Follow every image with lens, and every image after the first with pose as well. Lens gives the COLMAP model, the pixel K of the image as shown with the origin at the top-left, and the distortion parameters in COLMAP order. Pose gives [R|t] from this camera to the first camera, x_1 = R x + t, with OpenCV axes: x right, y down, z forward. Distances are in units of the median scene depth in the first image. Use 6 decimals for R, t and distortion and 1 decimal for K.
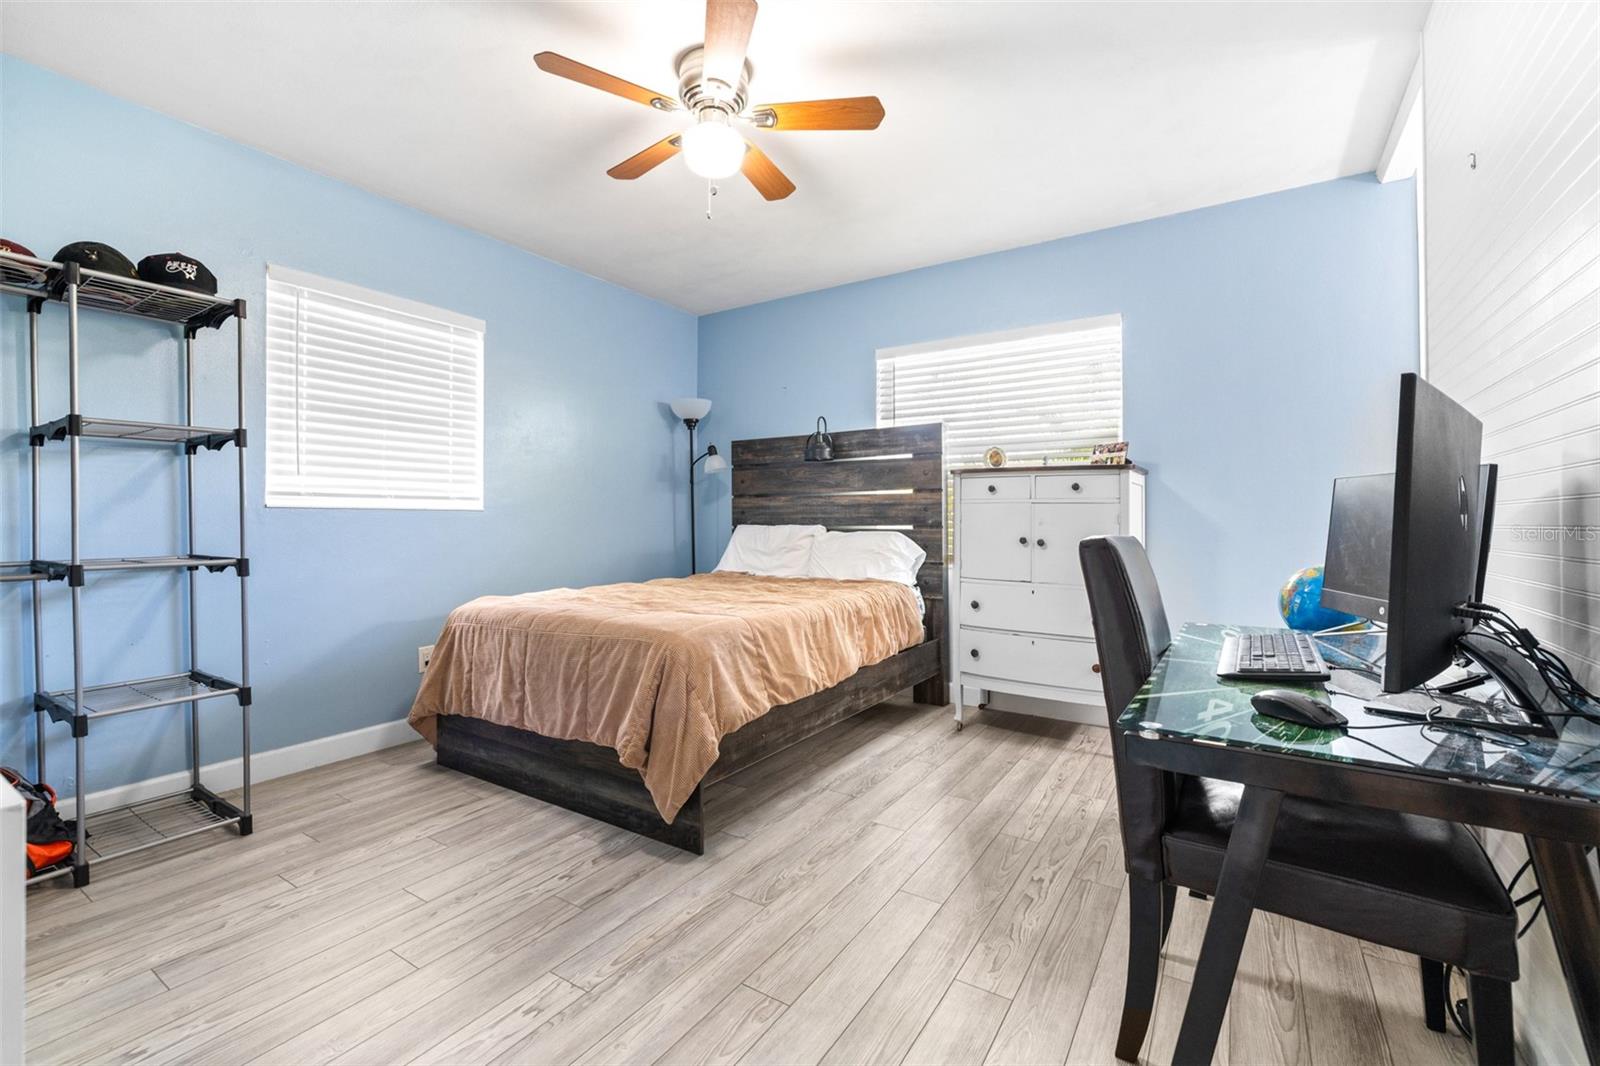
lens RADIAL K [[687.2, 0, 801.6], [0, 687.2, 510.5], [0, 0, 1]] dist [-0.000073, 0.000232]
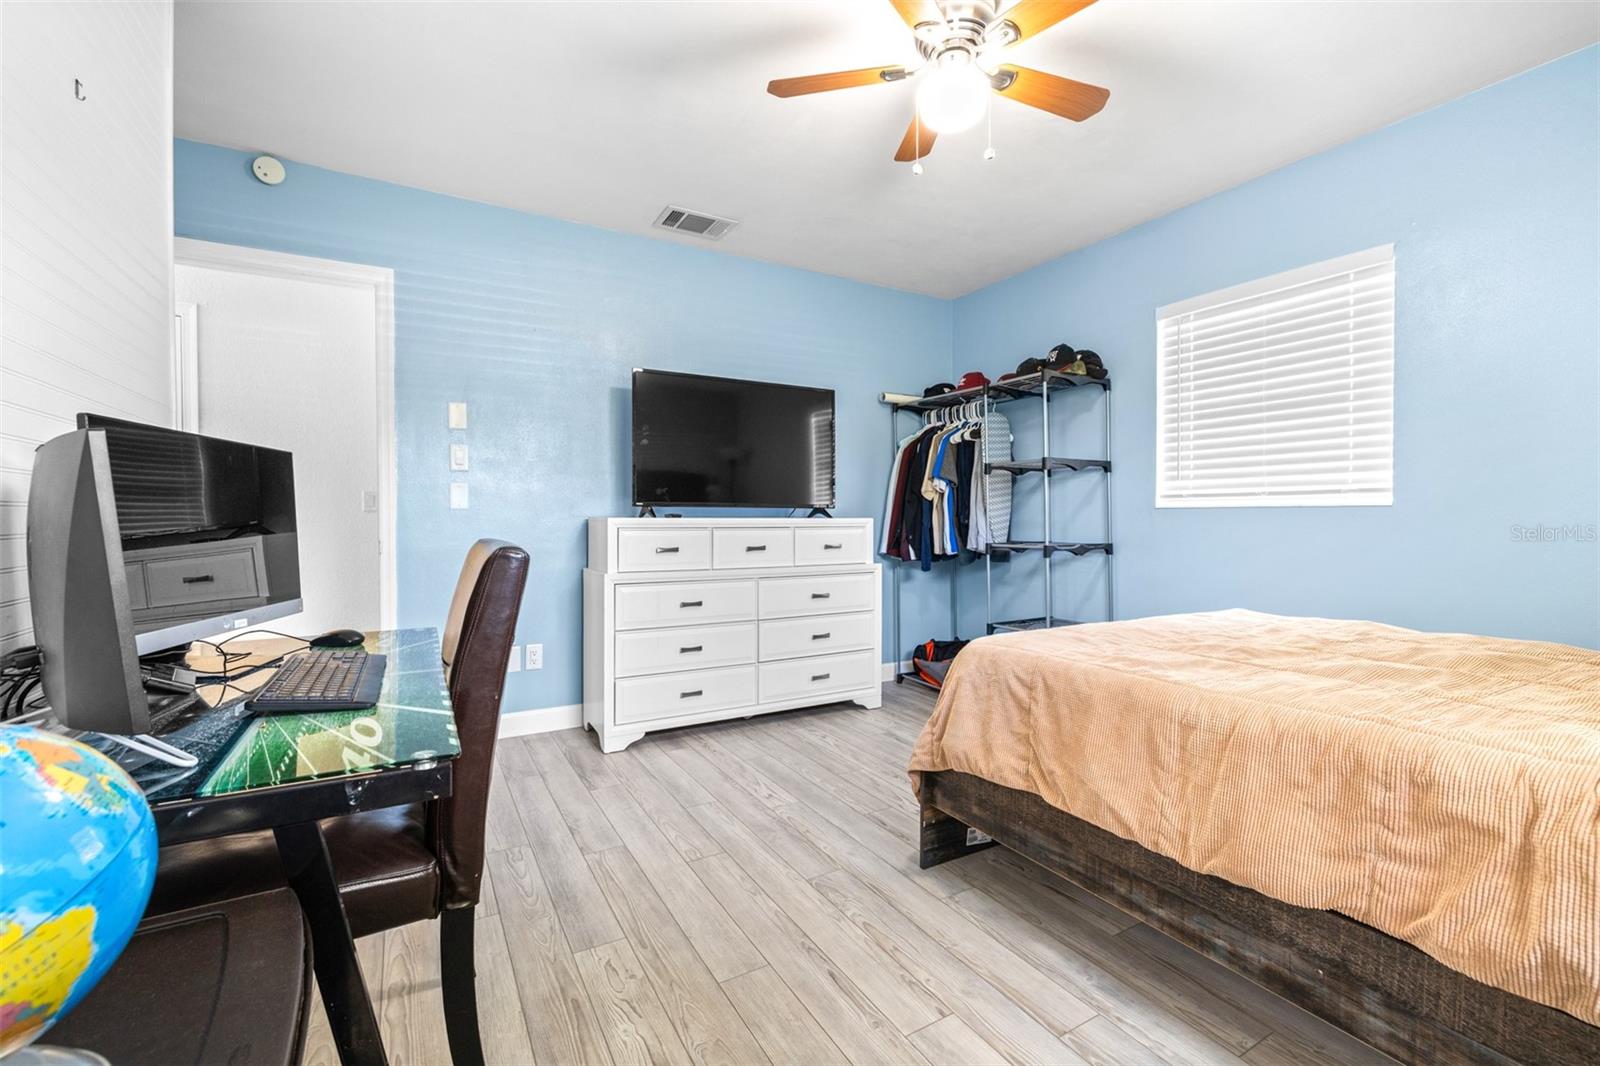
lens RADIAL K [[697.2, 0, 801.9], [0, 697.2, 526.7], [0, 0, 1]] dist [-0.003539, -0.000326]
pose [[-0.467982, 0.009964, -0.883682, 0.674836], [0.016379, 0.999862, 0.002600, 0.014830], [0.883586, -0.013257, -0.468081, 1.121583]]
